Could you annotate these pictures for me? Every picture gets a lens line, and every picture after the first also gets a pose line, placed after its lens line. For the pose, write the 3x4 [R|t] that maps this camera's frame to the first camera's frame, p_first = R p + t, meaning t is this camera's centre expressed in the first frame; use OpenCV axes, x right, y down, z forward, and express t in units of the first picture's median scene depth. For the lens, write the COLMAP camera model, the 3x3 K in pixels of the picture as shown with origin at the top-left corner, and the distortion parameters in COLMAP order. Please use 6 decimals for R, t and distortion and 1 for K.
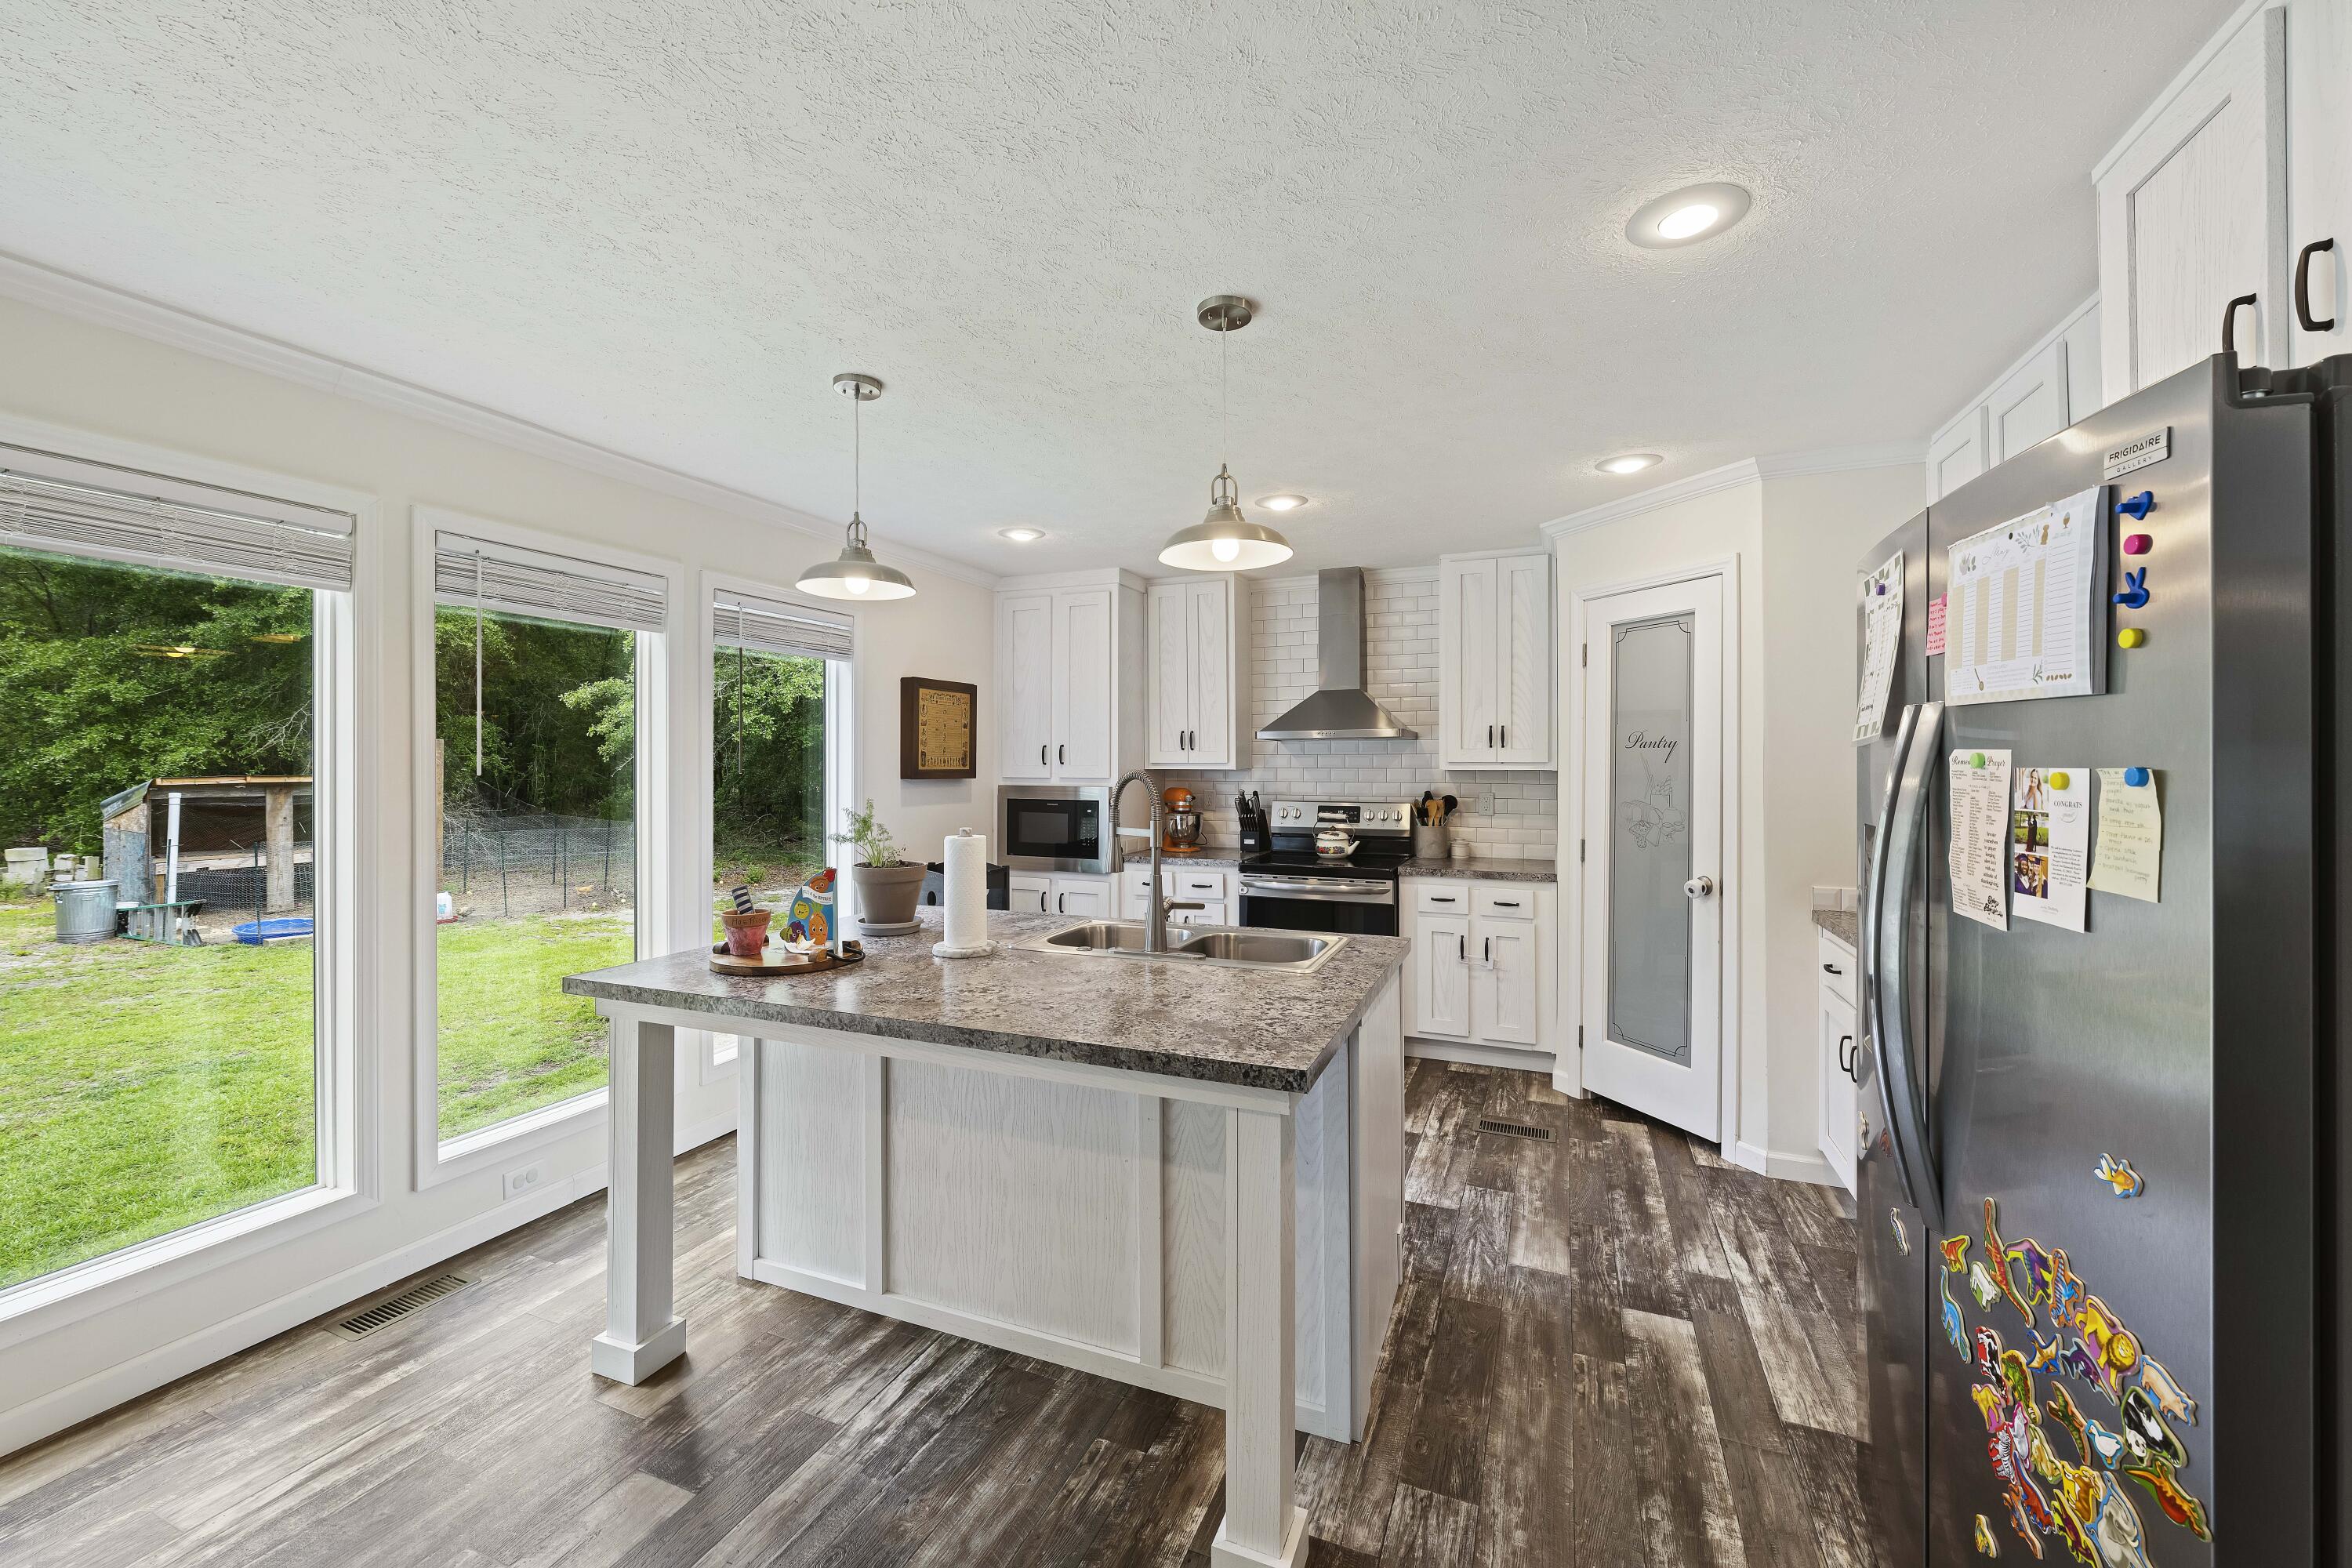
lens RADIAL K [[927.1, 0, 1163.8], [0, 927.1, 754.2], [0, 0, 1]] dist [0.001648, -0.000059]
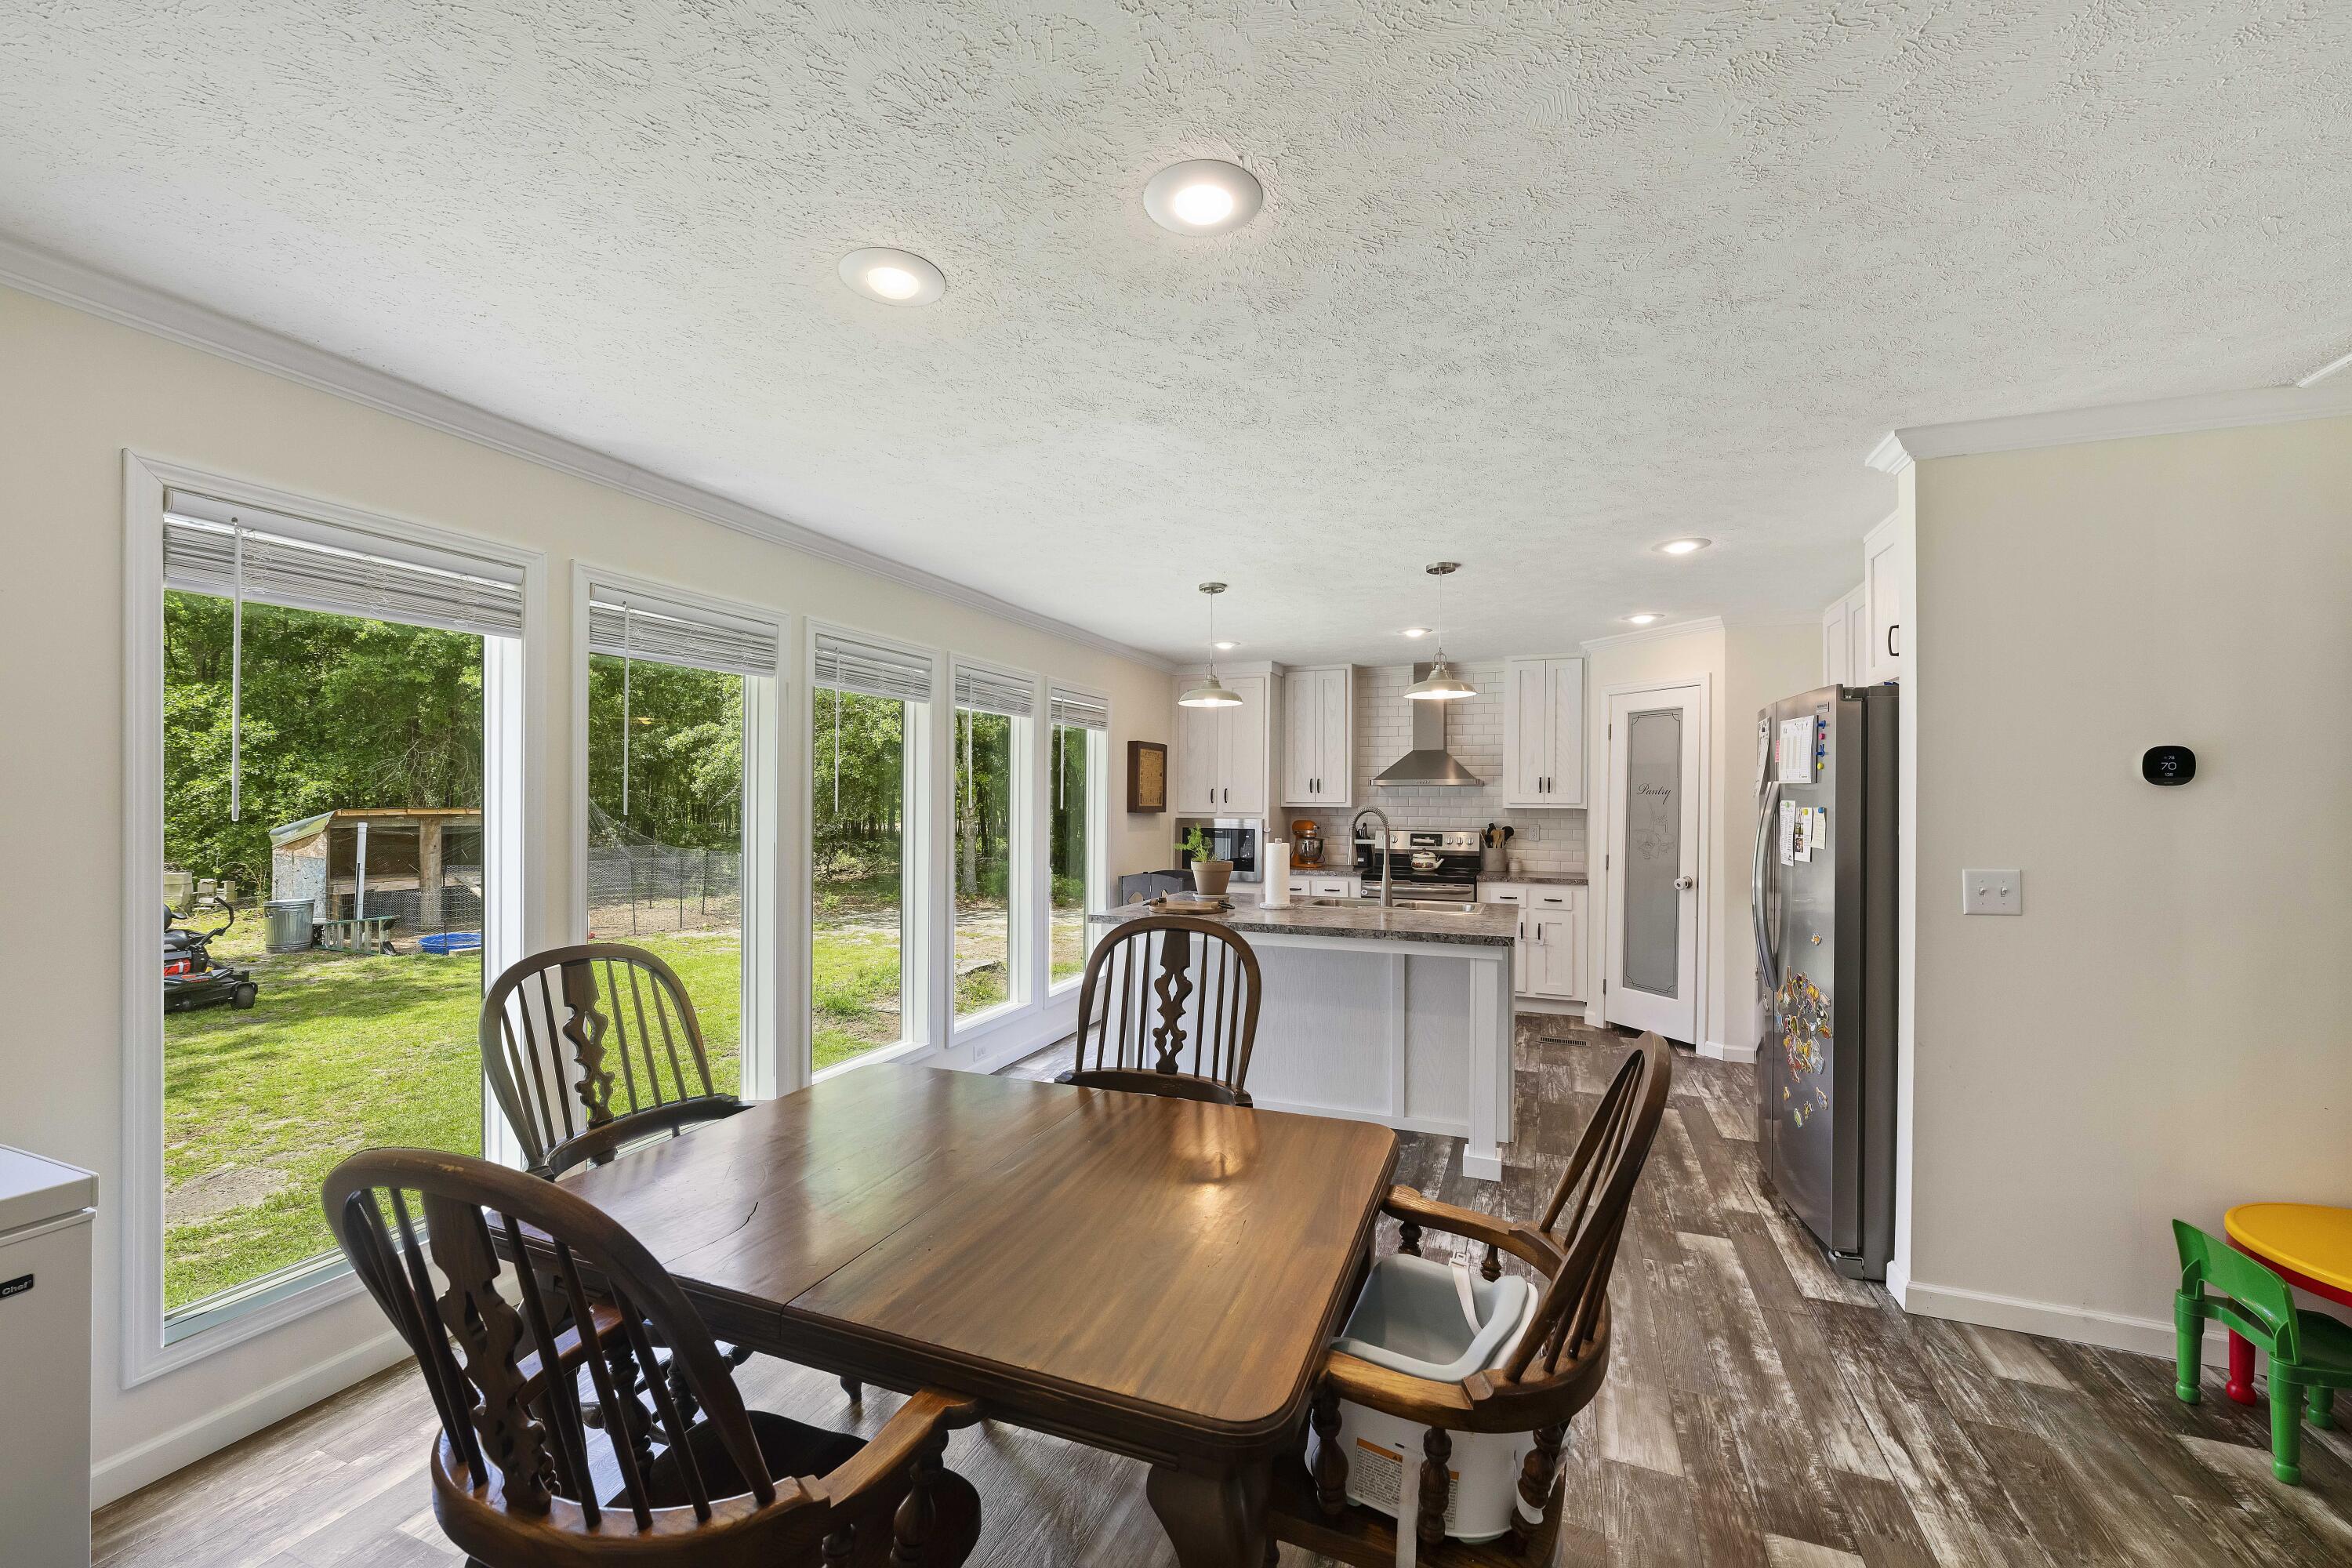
lens RADIAL K [[927.1, 0, 1169.6], [0, 927.1, 798.8], [0, 0, 1]] dist [0.001648, -0.000059]
pose [[0.999856, 0.005746, 0.015976, -0.226226], [-0.005861, 0.999957, 0.007142, -0.004542], [-0.015935, -0.007235, 0.999847, -0.393683]]
